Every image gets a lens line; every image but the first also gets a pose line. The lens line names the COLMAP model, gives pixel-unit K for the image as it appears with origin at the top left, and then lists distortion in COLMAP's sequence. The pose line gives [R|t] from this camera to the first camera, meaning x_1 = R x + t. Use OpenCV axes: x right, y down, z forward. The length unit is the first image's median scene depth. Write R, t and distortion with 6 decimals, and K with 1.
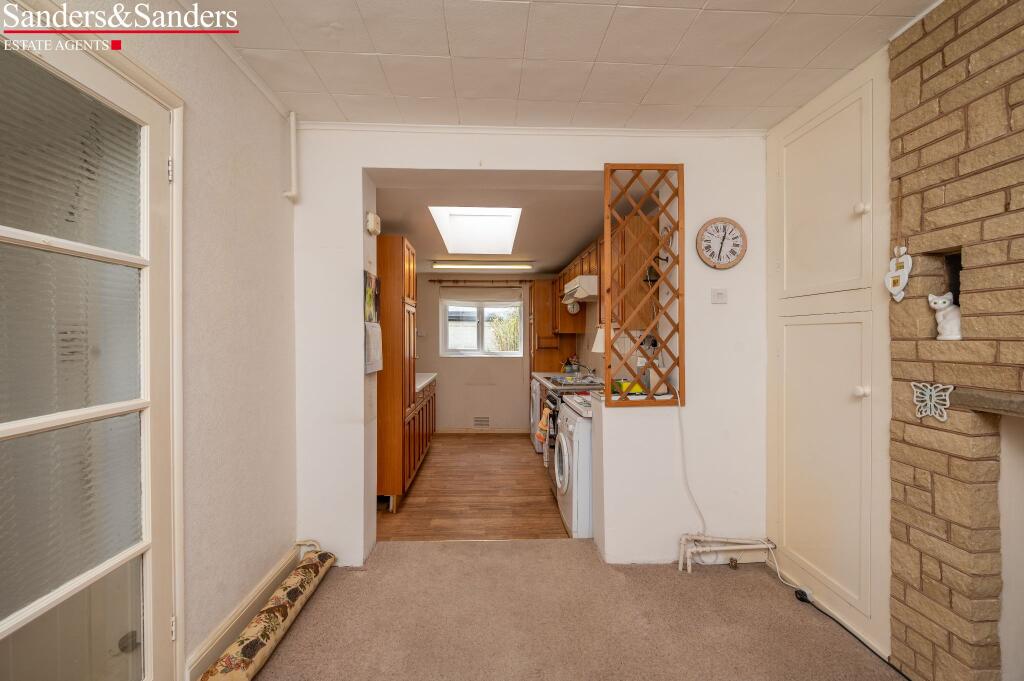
lens RADIAL K [[423.2, 0, 513.4], [0, 423.2, 338.6], [0, 0, 1]] dist [-0.006849, 0.000447]
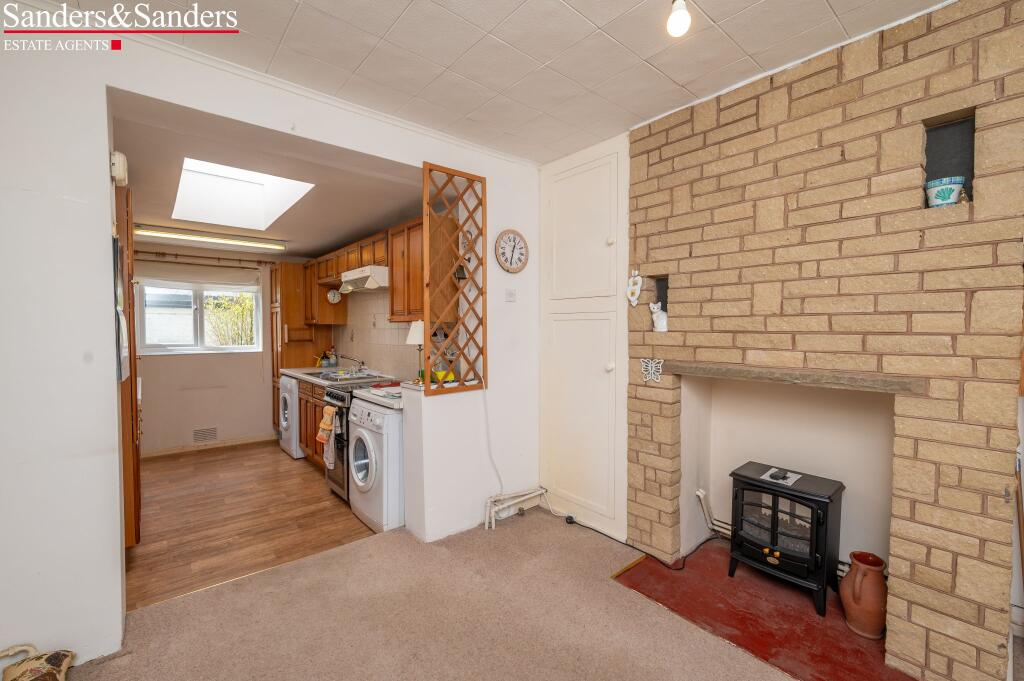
lens RADIAL K [[423.2, 0, 522.4], [0, 423.2, 340.9], [0, 0, 1]] dist [-0.006849, 0.000447]
pose [[0.788132, -0.017881, 0.615247, -0.233844], [0.000950, 0.999612, 0.027835, -0.004456], [-0.615506, -0.021354, 0.787843, 0.028659]]
